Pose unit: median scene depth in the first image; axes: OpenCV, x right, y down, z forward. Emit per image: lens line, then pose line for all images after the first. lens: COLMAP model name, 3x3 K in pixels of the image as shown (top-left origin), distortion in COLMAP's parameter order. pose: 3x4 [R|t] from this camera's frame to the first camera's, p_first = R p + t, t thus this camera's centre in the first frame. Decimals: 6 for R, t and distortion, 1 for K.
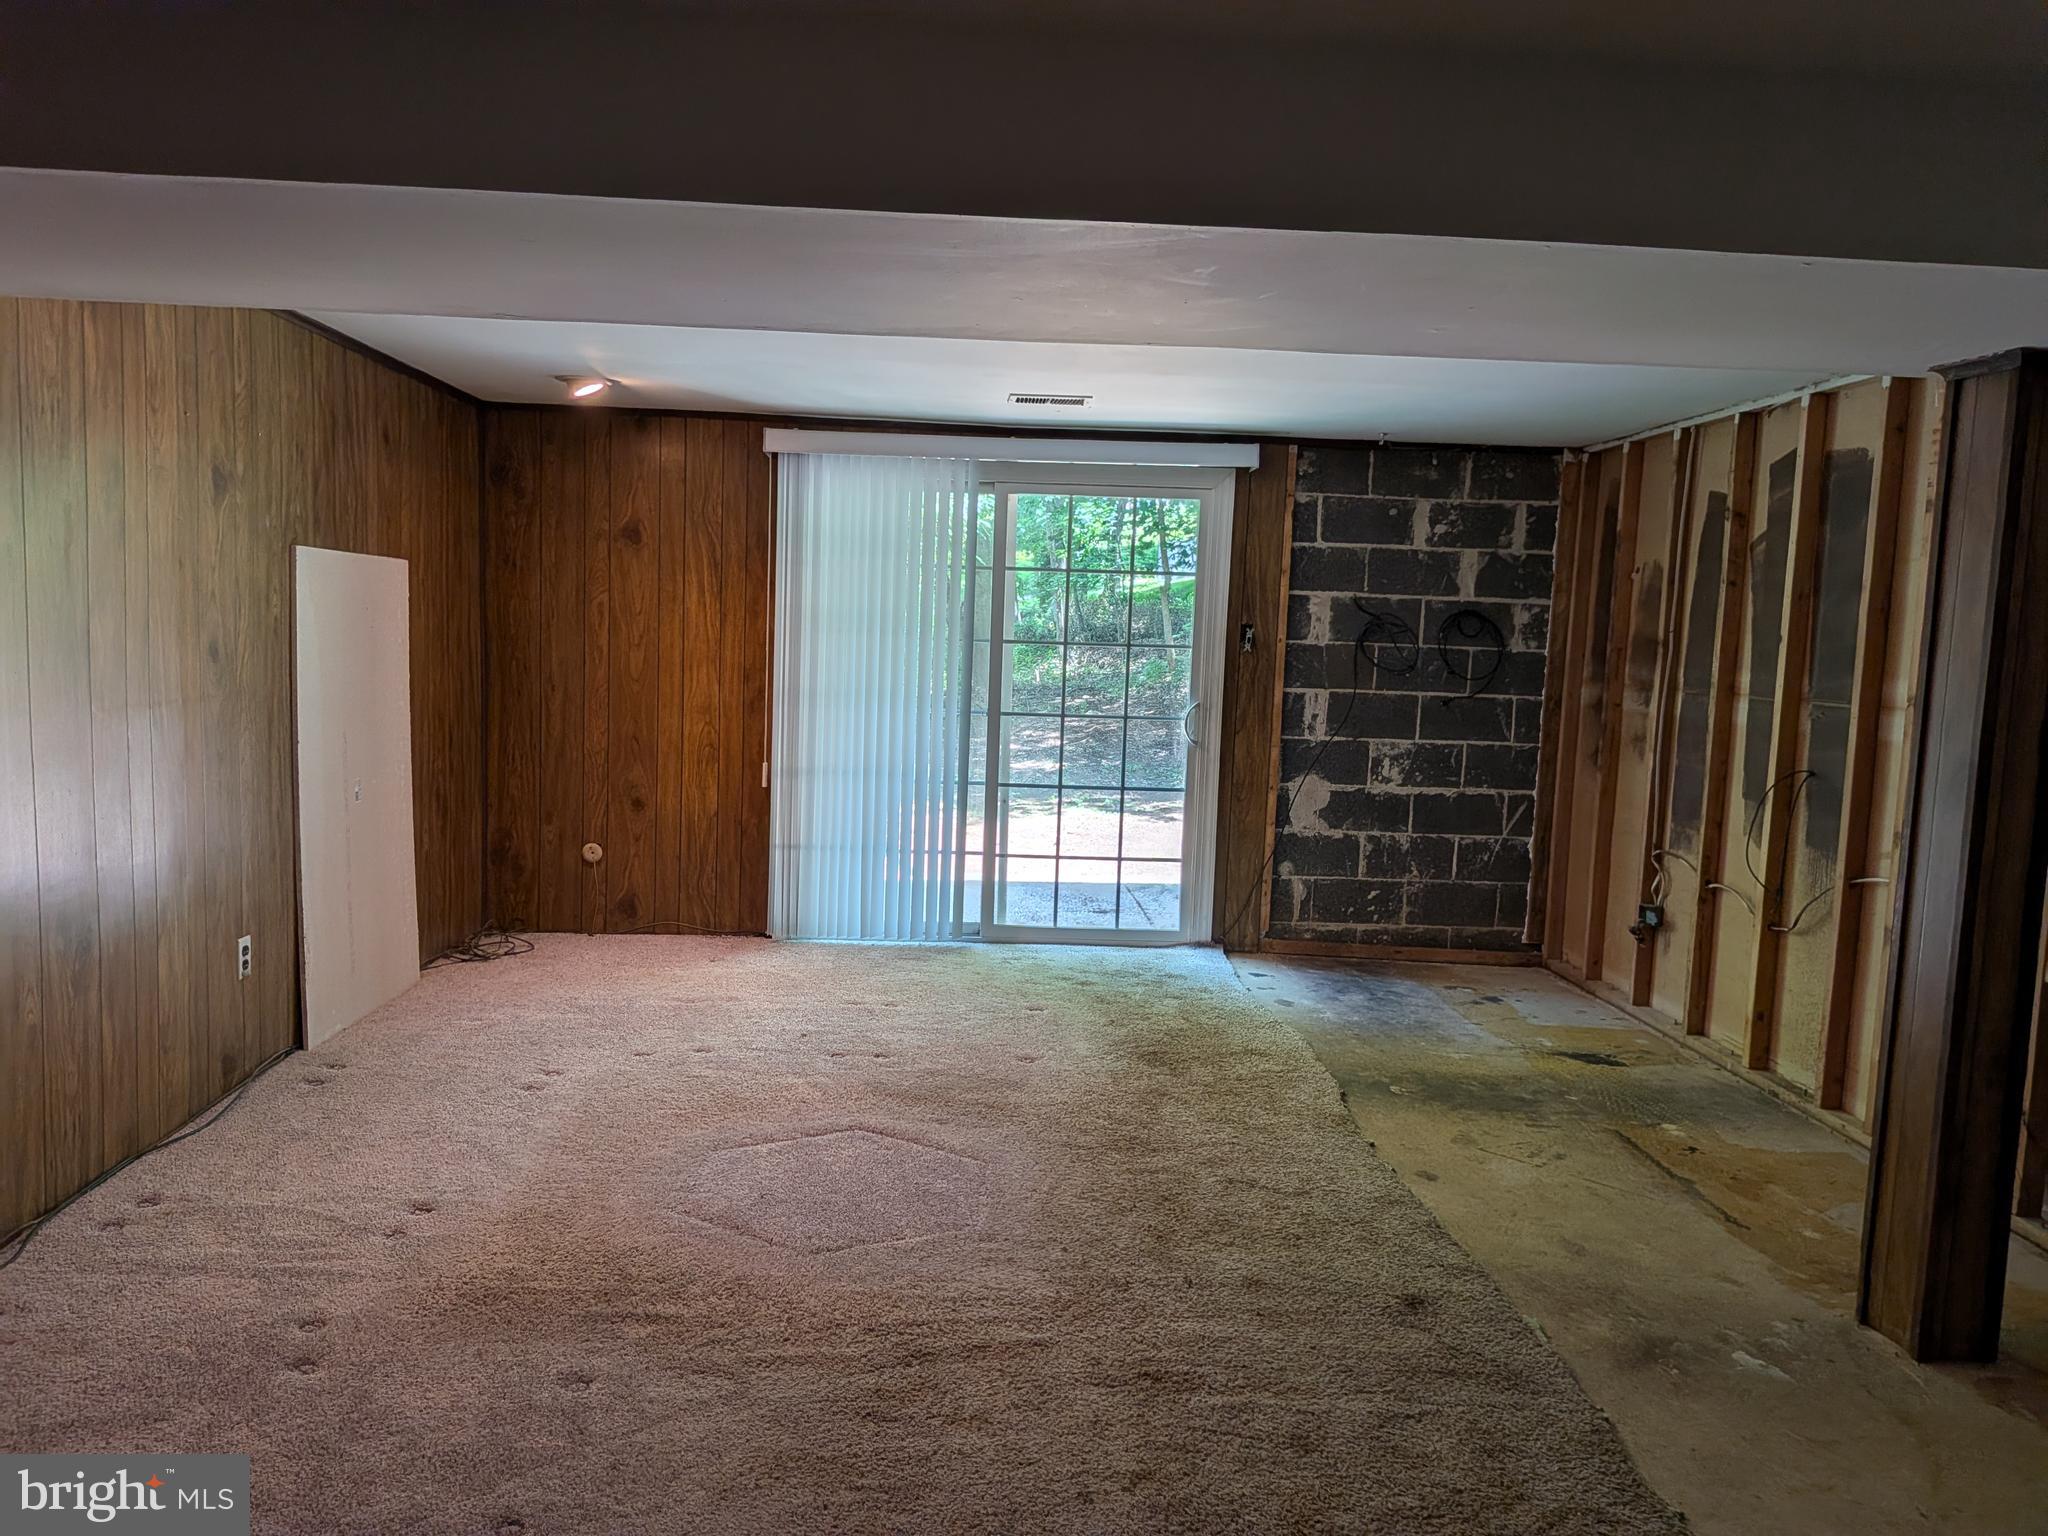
lens RADIAL K [[1472.0, 0, 1004.4], [0, 1472.0, 756.7], [0, 0, 1]] dist [0.041403, -0.071386]
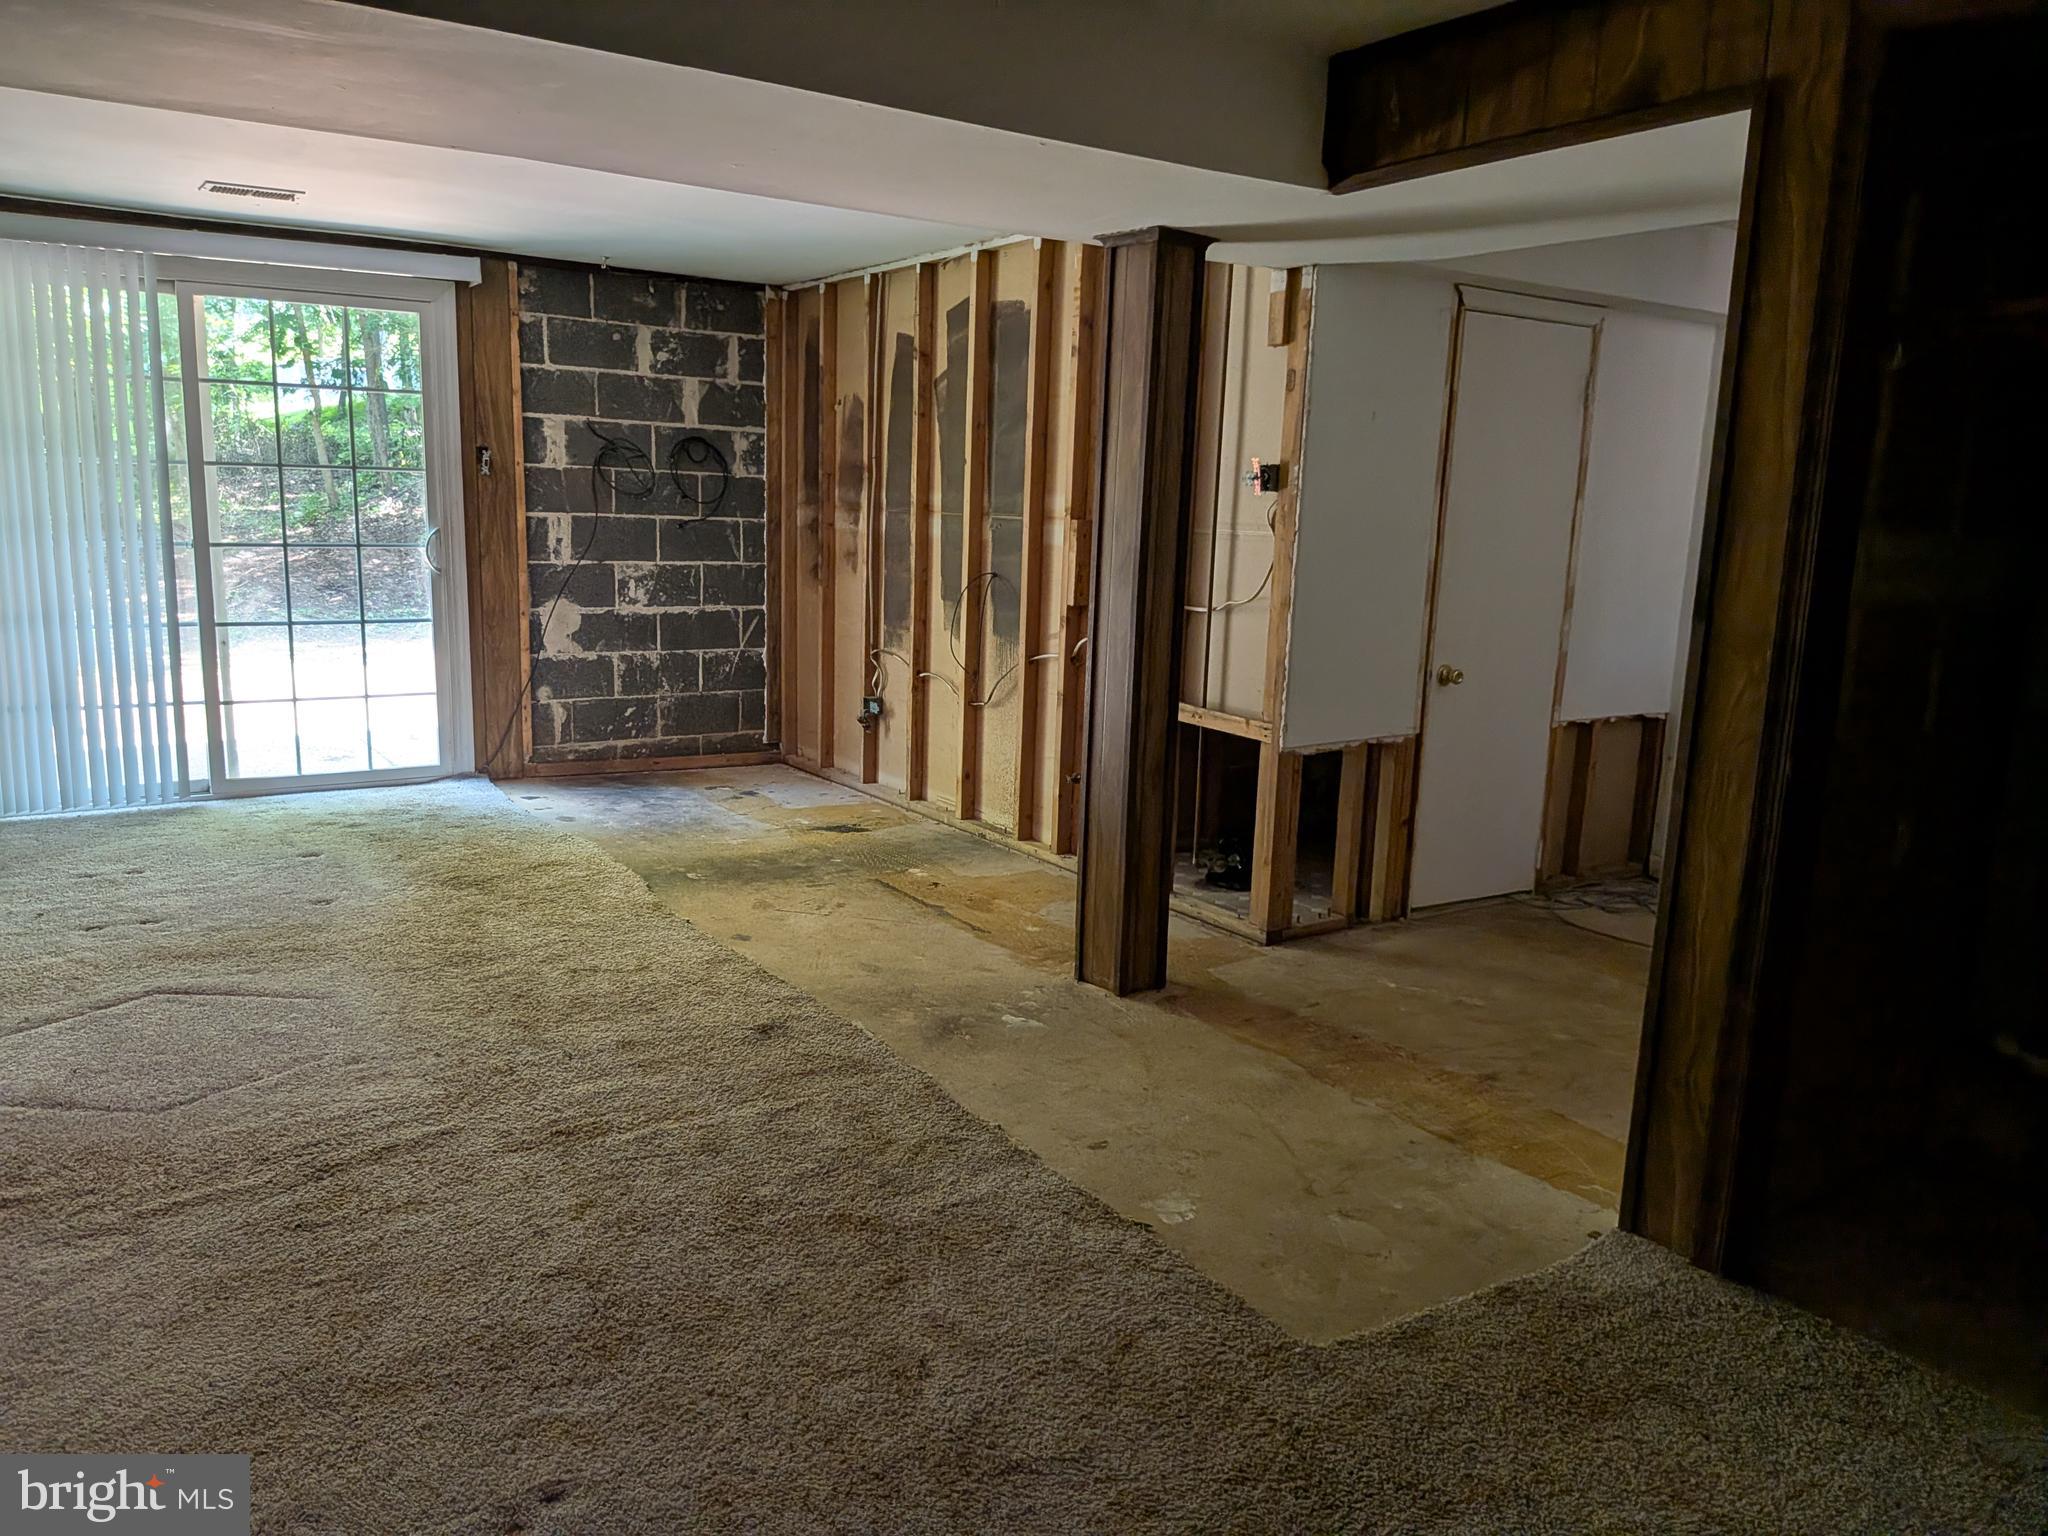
lens RADIAL K [[1472.0, 0, 1020.7], [0, 1472.0, 767.5], [0, 0, 1]] dist [0.041403, -0.071386]
pose [[0.842910, -0.106733, 0.527362, -0.097090], [0.046127, 0.990854, 0.126812, 0.016733], [-0.536073, -0.082565, 0.840124, -0.046173]]
